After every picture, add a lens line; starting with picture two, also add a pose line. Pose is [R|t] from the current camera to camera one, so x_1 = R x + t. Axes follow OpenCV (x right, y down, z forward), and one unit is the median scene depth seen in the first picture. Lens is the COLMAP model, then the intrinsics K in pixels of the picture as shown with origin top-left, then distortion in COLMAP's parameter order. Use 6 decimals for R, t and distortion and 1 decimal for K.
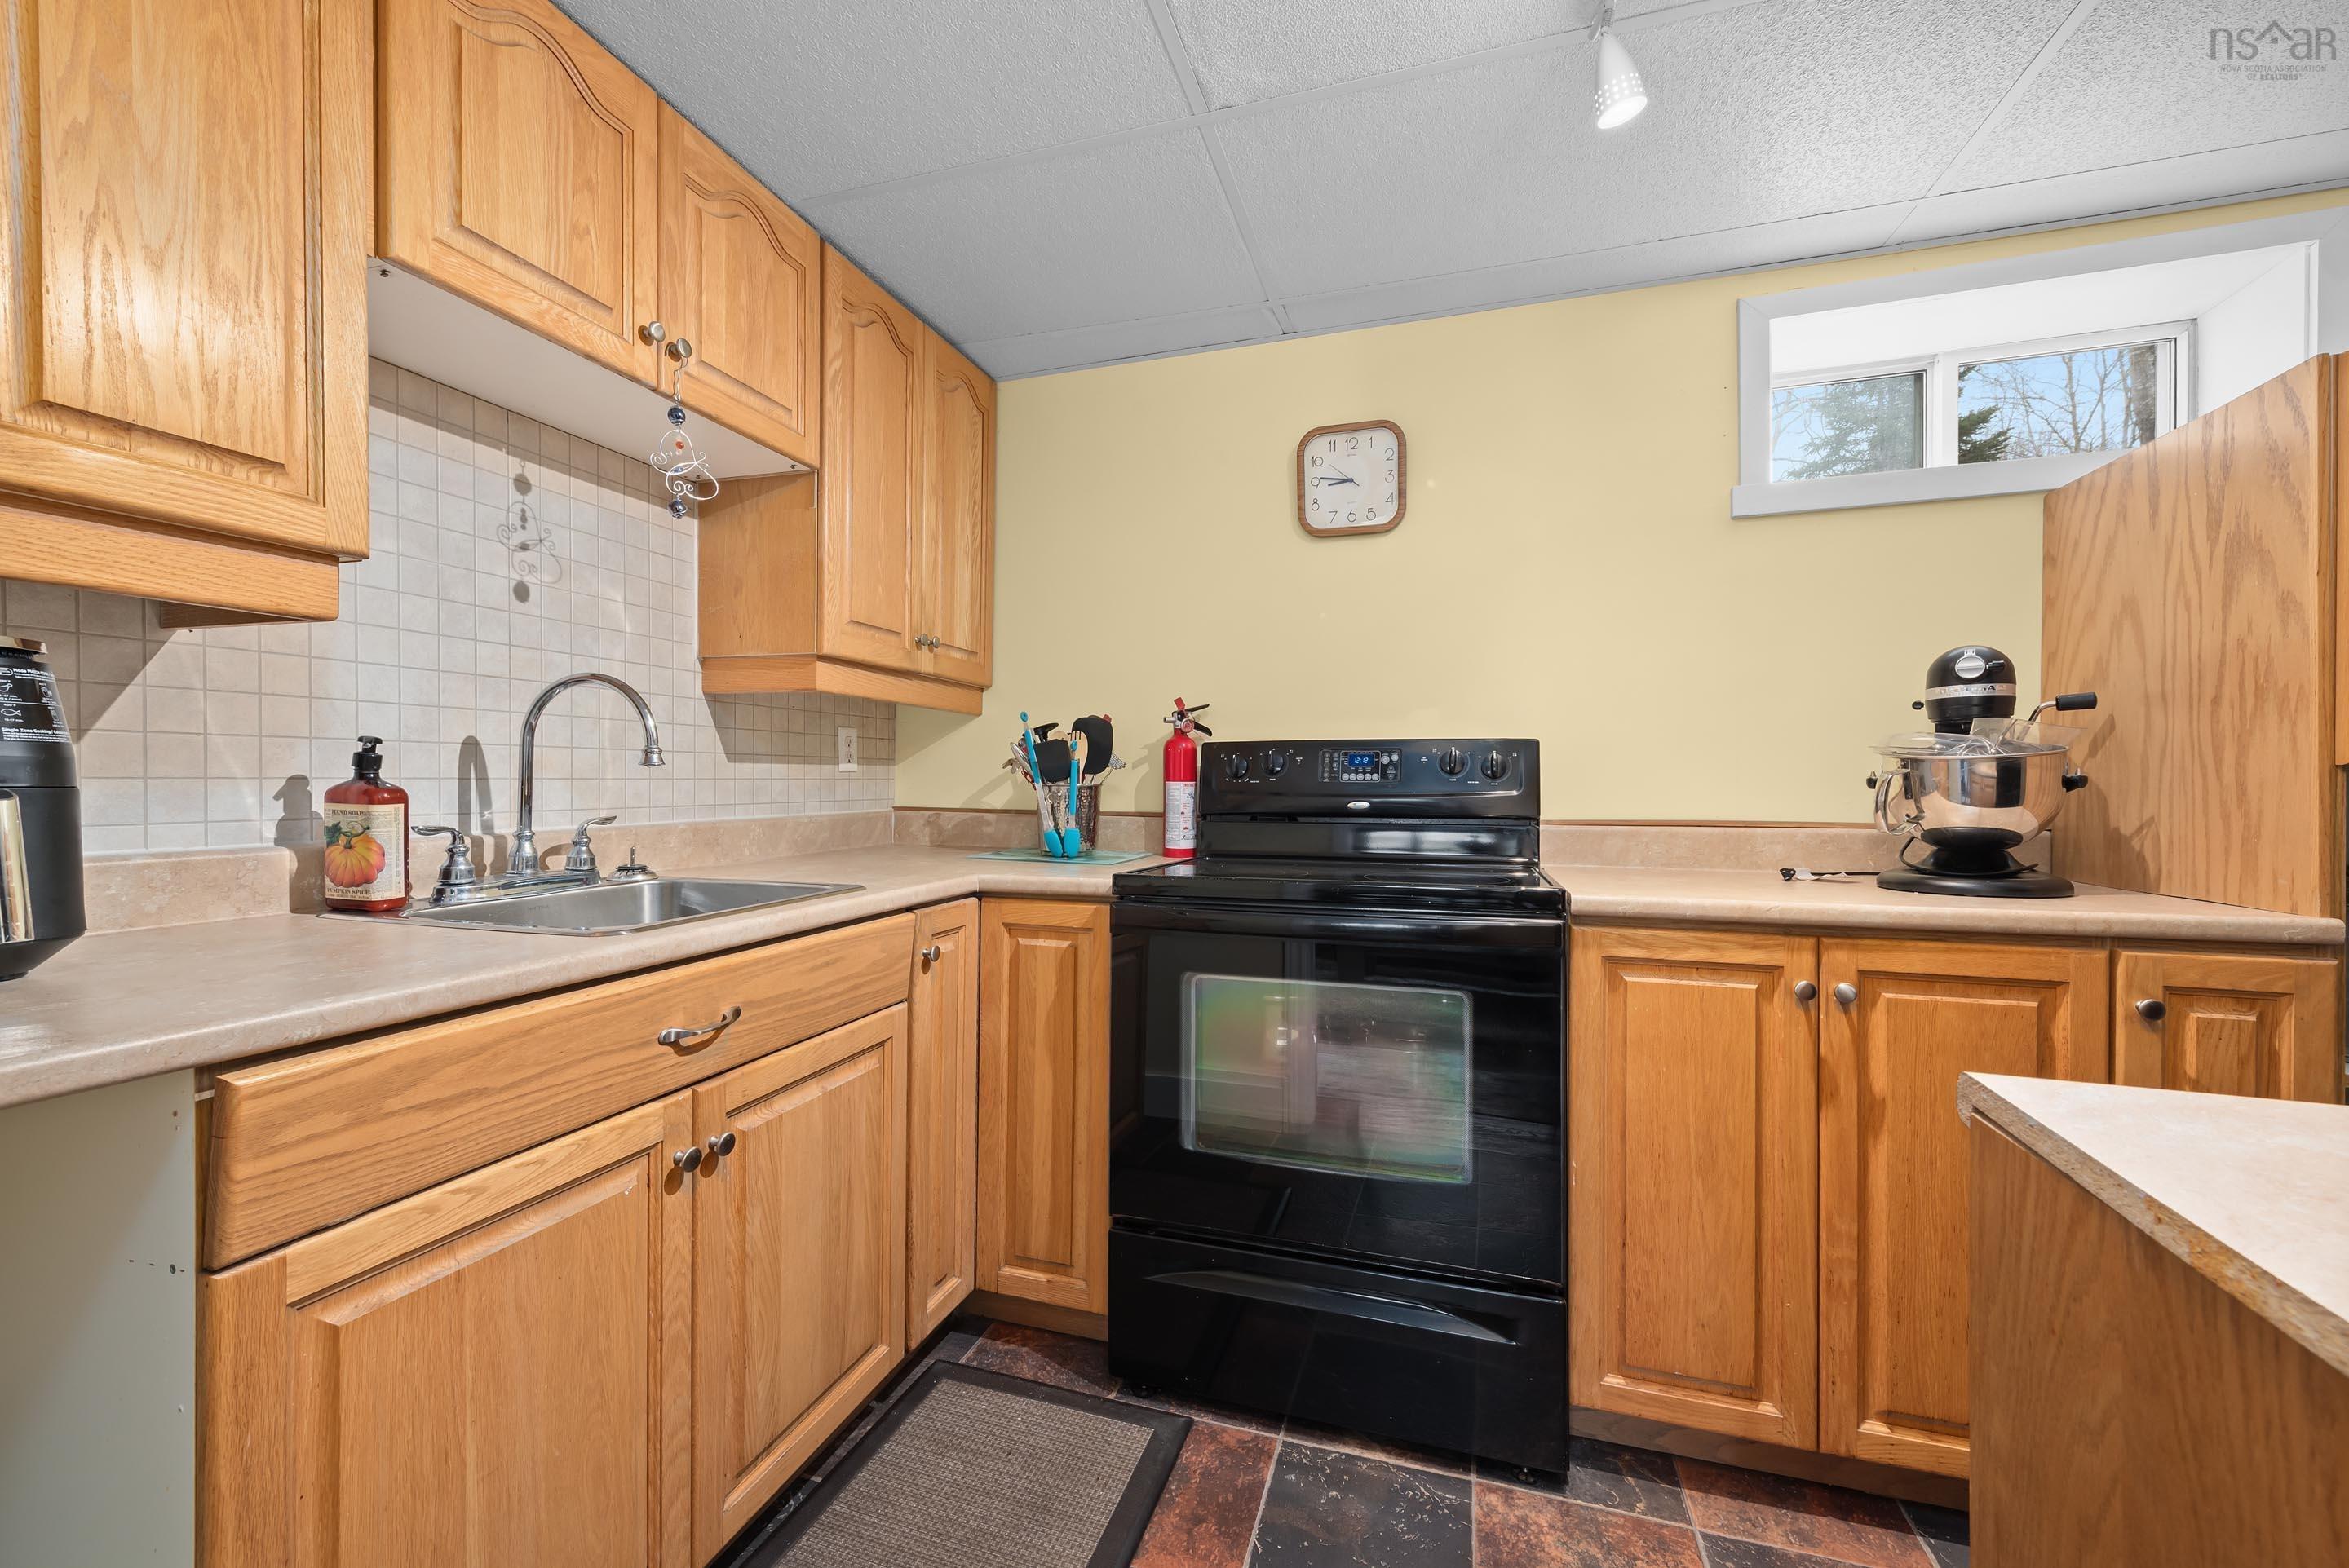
lens RADIAL K [[923.9, 0, 1178.6], [0, 923.9, 783.5], [0, 0, 1]] dist [0.004253, 0.000208]
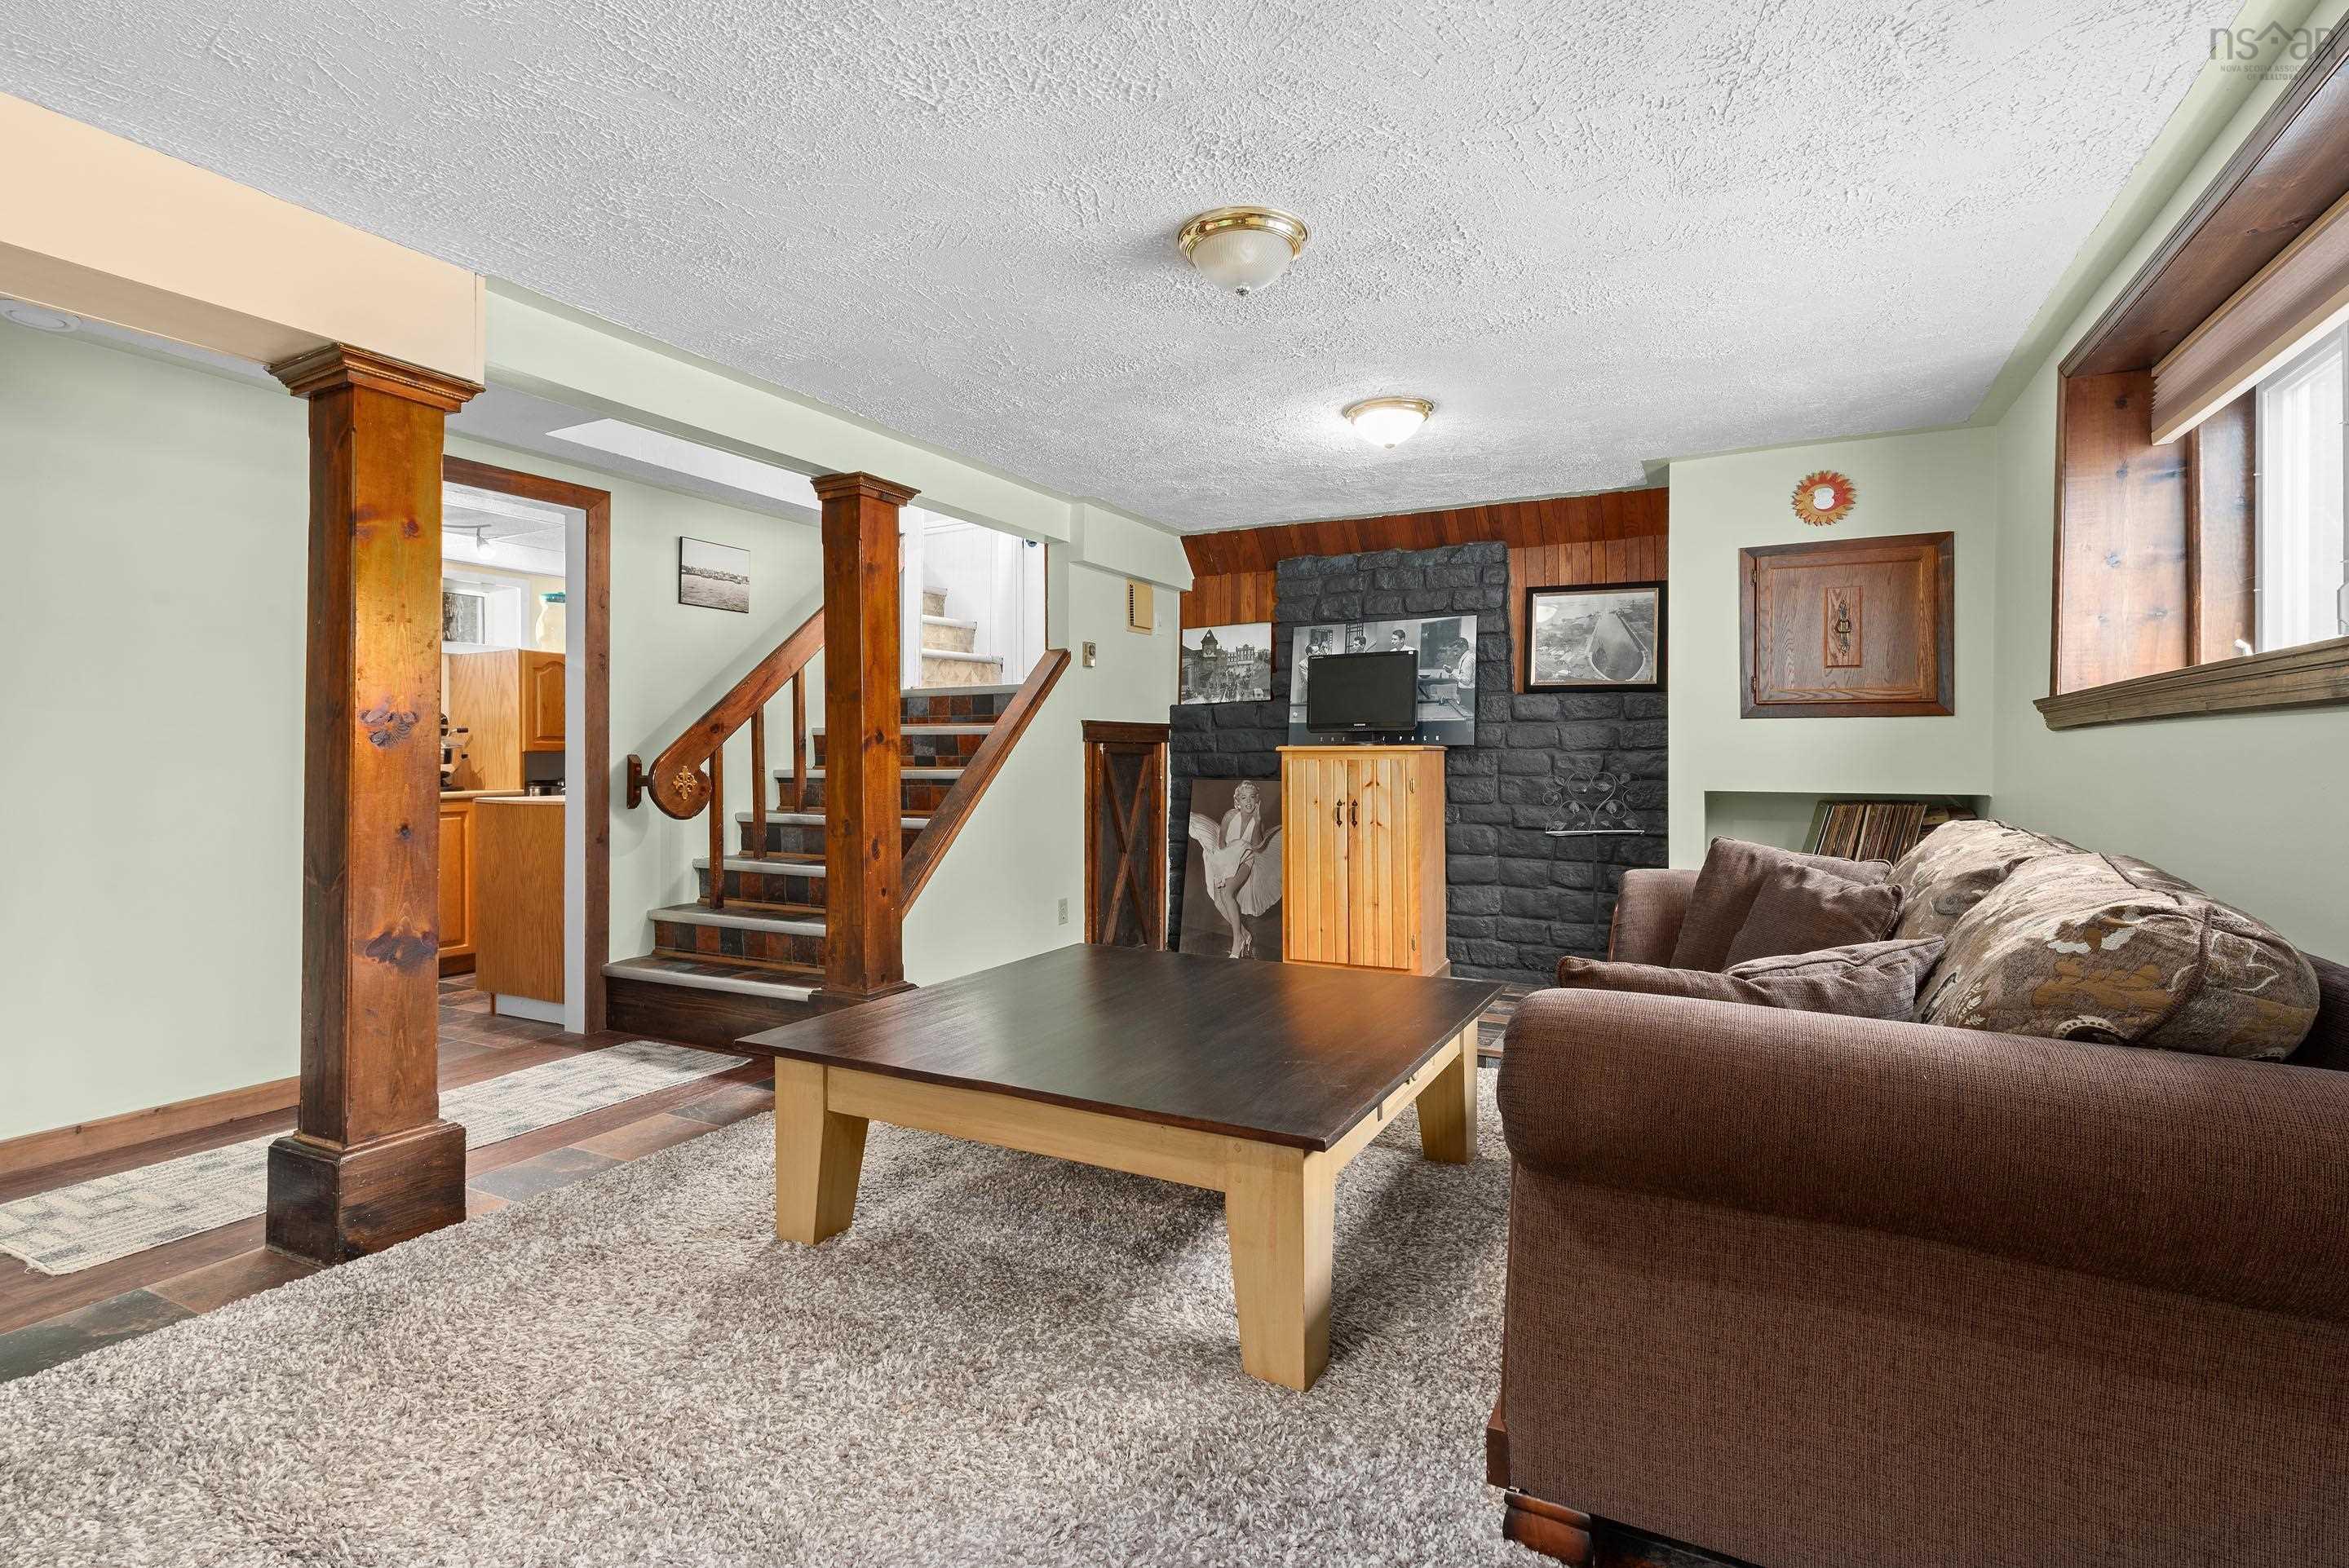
lens RADIAL K [[1093.2, 0, 1176.6], [0, 1093.2, 767.4], [0, 0, 1]] dist [0.002743, 0.000571]
pose [[0.165950, -0.007105, 0.986108, -2.610068], [0.002307, 0.999974, 0.006816, 0.019753], [-0.986131, 0.001144, 0.165963, -2.276697]]
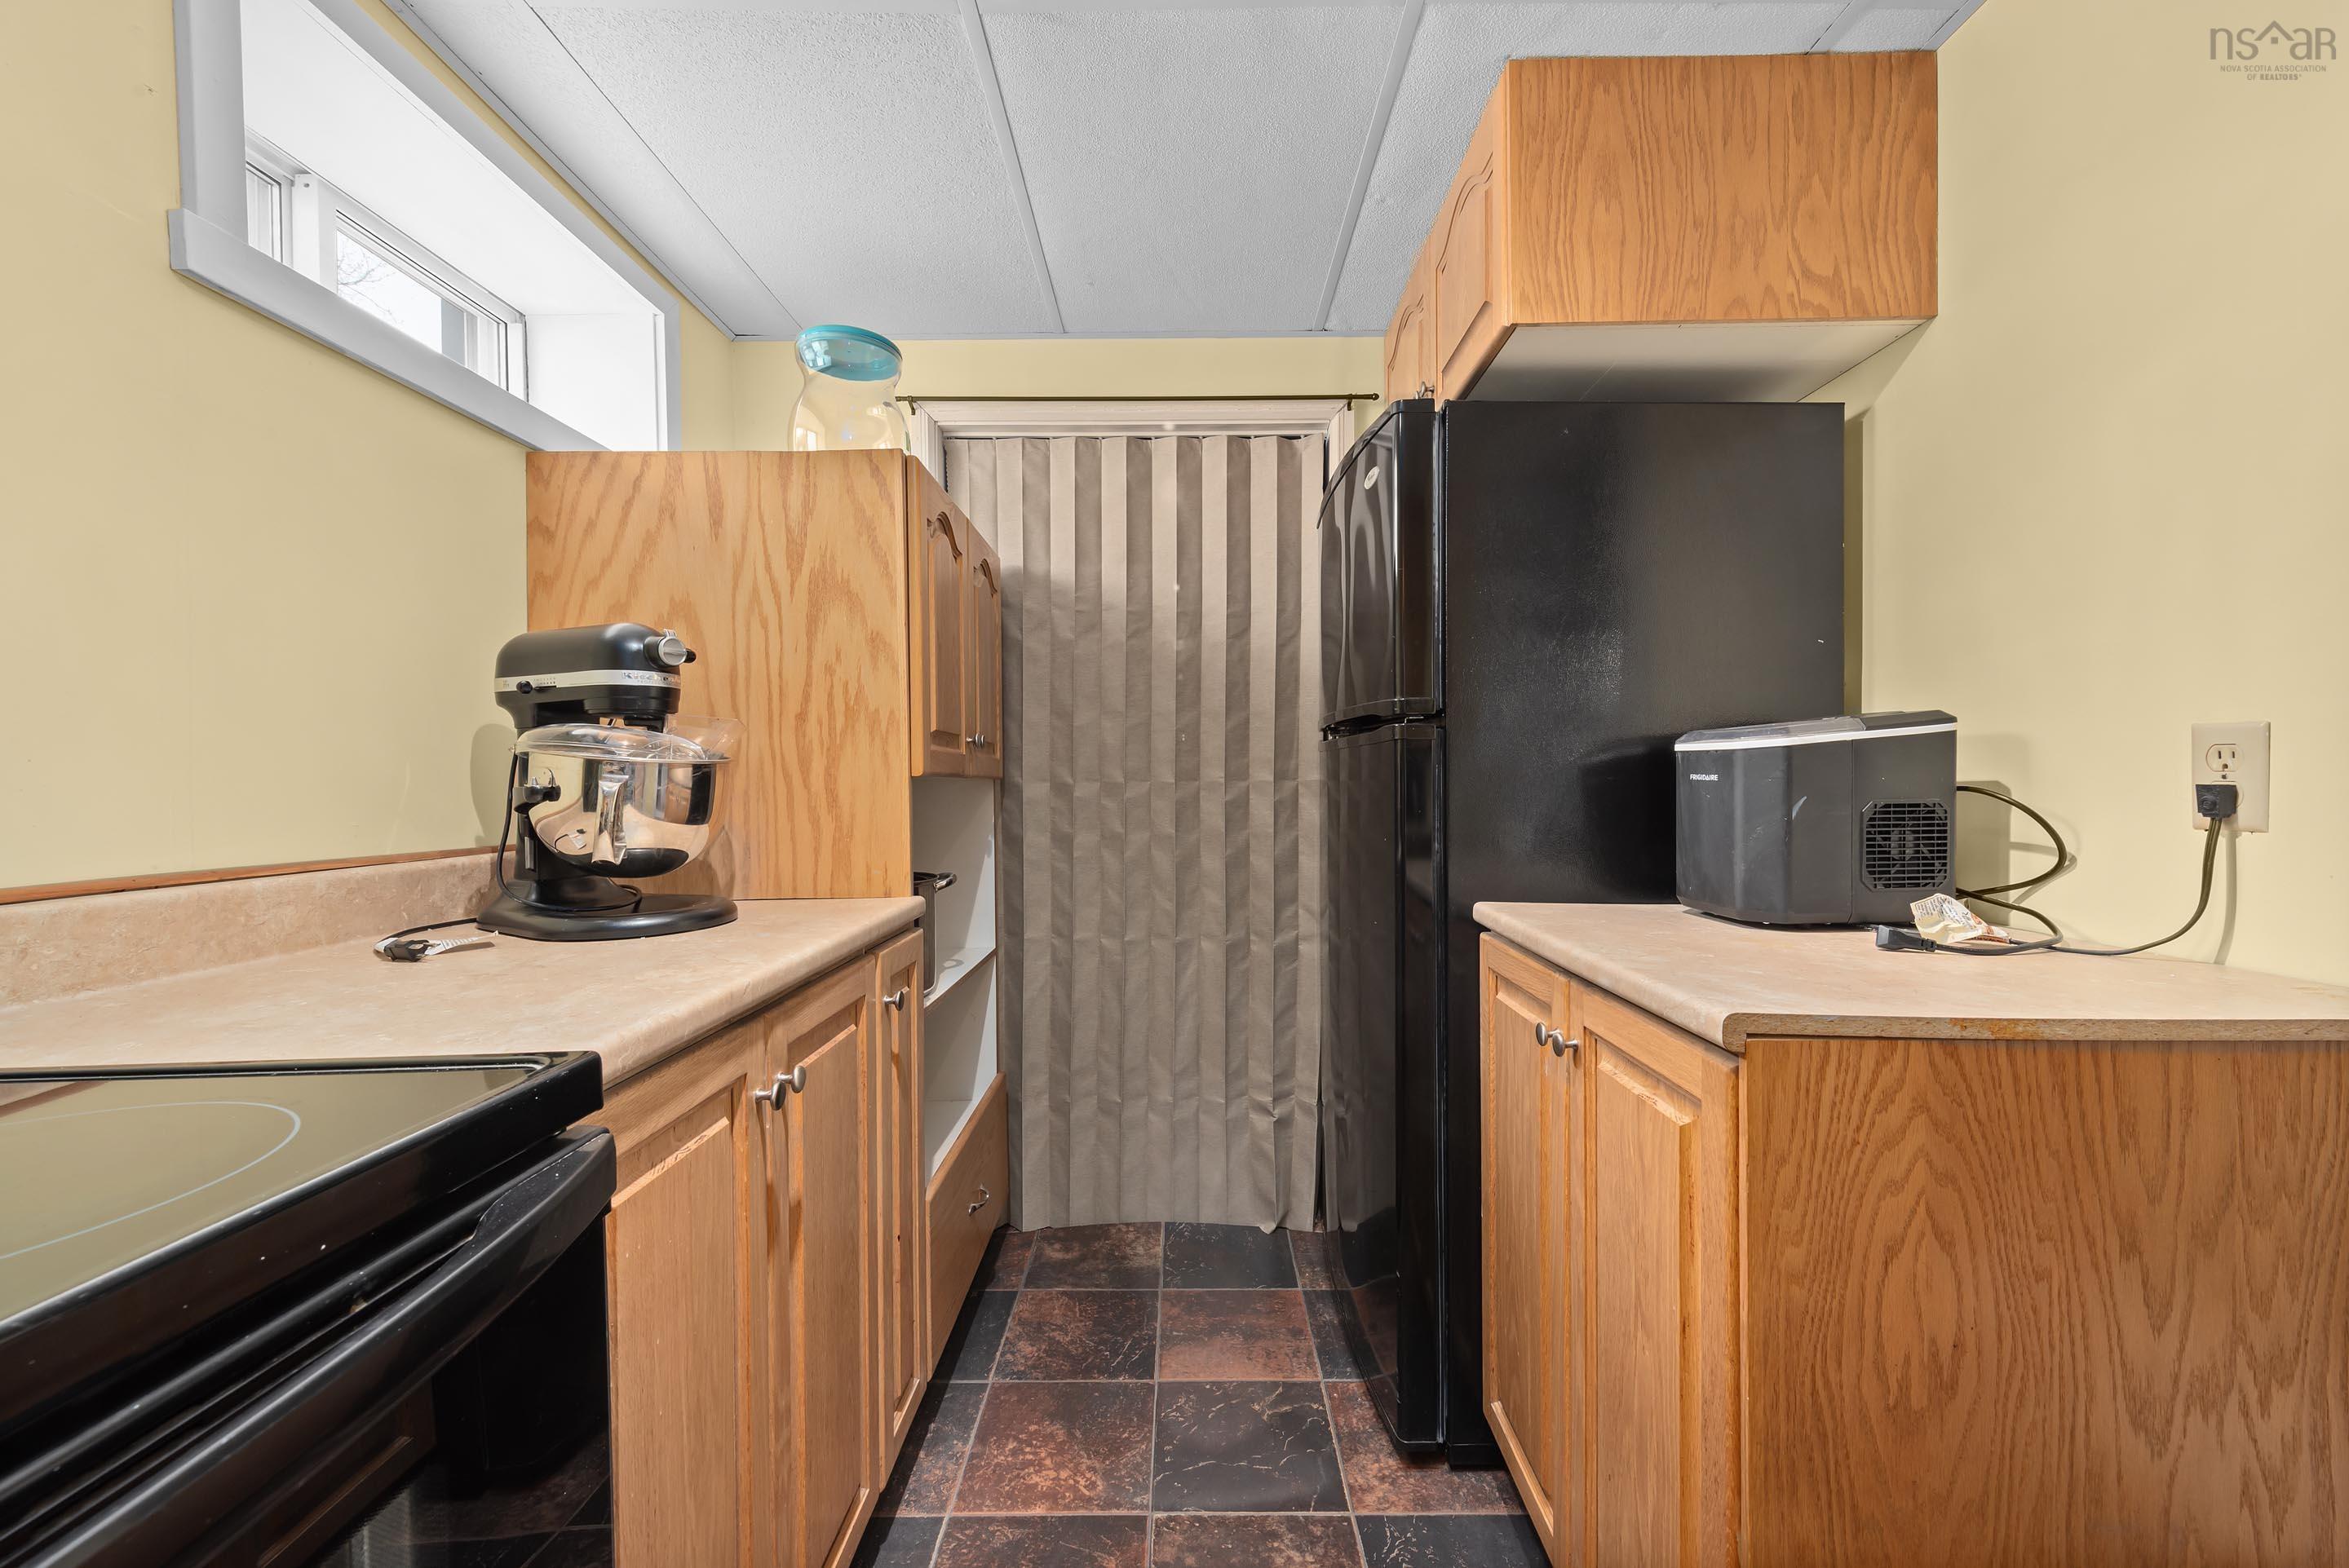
lens RADIAL K [[923.9, 0, 1182.0], [0, 923.9, 787.0], [0, 0, 1]] dist [0.004253, 0.000208]
pose [[-0.308665, -0.004301, 0.951161, -0.072335], [0.003416, 0.999978, 0.005630, -0.009811], [-0.951165, 0.004987, -0.308643, 0.924329]]
